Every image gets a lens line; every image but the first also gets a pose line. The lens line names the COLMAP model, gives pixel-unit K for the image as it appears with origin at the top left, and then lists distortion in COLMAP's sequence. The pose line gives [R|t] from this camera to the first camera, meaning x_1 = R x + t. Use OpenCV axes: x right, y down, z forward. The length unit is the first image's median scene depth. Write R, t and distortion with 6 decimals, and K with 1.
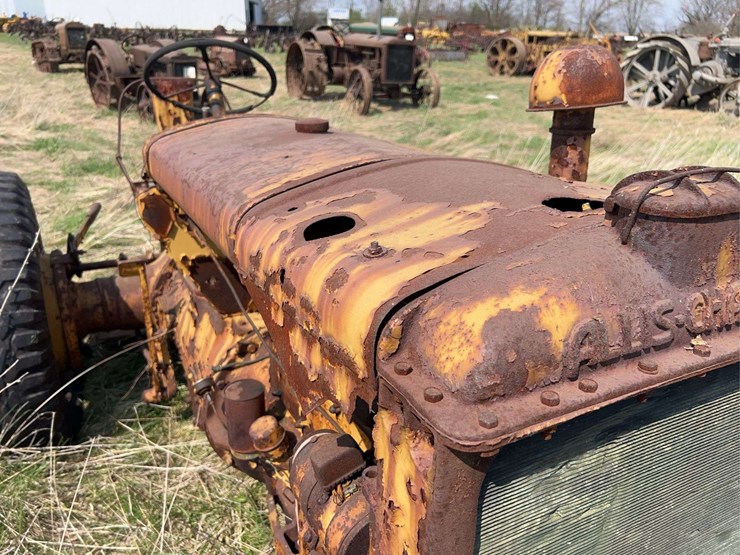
lens RADIAL K [[560.0, 0, 365.3], [0, 560.0, 279.7], [0, 0, 1]] dist [0.037902, -0.041490]
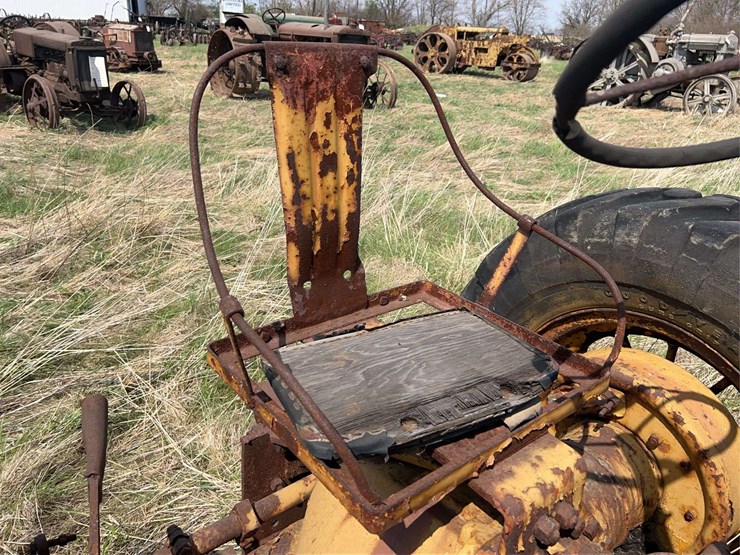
lens RADIAL K [[572.1, 0, 372.1], [0, 572.1, 272.4], [0, 0, 1]] dist [0.030081, -0.026148]
pose [[0.982746, -0.054523, 0.176743, -0.074611], [0.057105, 0.998323, -0.009547, -0.041176], [-0.175926, 0.019475, 0.984211, 0.125789]]
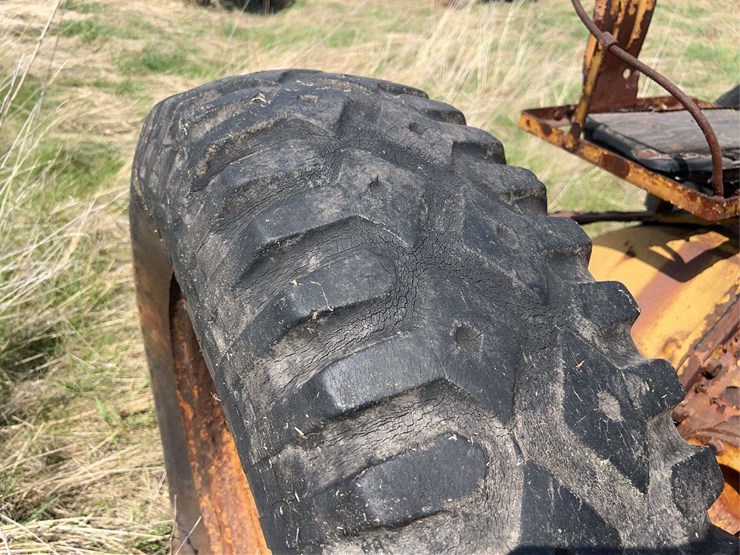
lens RADIAL K [[572.1, 0, 355.8], [0, 572.1, 279.3], [0, 0, 1]] dist [0.030081, -0.026148]
pose [[0.998990, 0.043995, -0.009121, -0.103718], [-0.042152, 0.987979, 0.148732, -0.021822], [0.015555, -0.148198, 0.988835, 0.110789]]
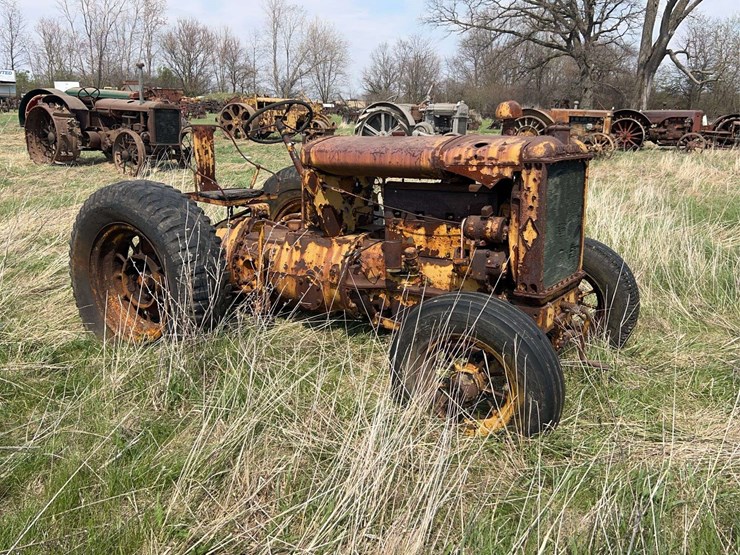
lens RADIAL K [[633.7, 0, 364.7], [0, 633.7, 284.9], [0, 0, 1]] dist [0.048944, -0.061957]
pose [[0.889769, -0.124598, 0.439075, -0.148650], [0.180231, 0.979751, -0.087202, 0.057357], [-0.419319, 0.156725, 0.894209, -0.127514]]
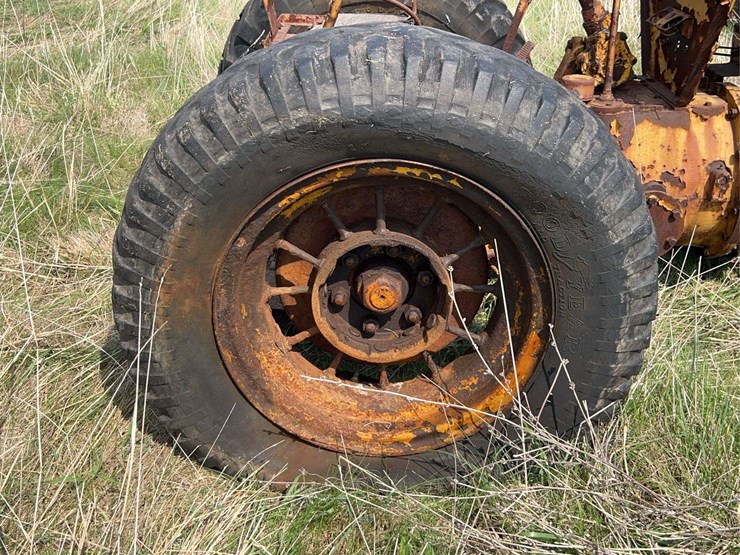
lens RADIAL K [[787.8, 0, 370.1], [0, 787.8, 272.5], [0, 0, 1]] dist [0.057058, 0.000000]
pose [[0.479067, -0.407177, 0.777626, -0.216511], [0.330875, 0.904321, 0.269677, -0.028941], [-0.813030, 0.128104, 0.567955, 0.096105]]
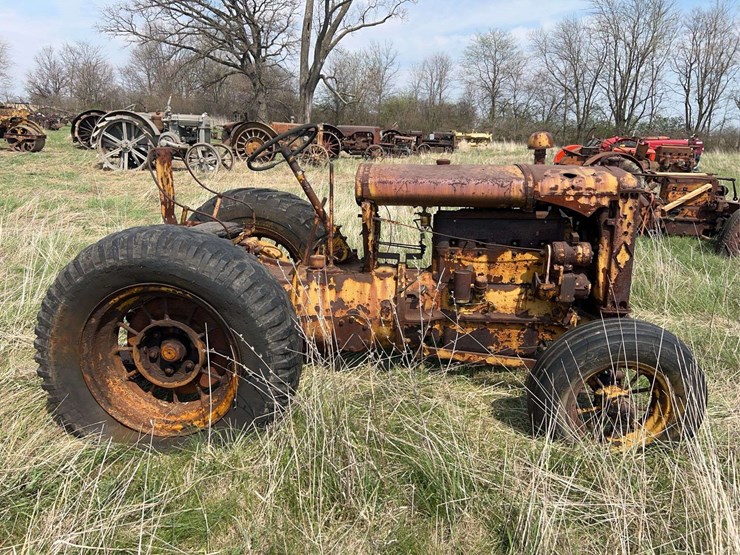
lens RADIAL K [[560.0, 0, 364.3], [0, 560.0, 281.1], [0, 0, 1]] dist [0.037902, -0.041490]
pose [[0.543387, -0.215549, 0.811338, -0.228927], [0.302343, 0.951866, 0.050392, -0.001045], [-0.783148, 0.217920, 0.582401, -0.001953]]
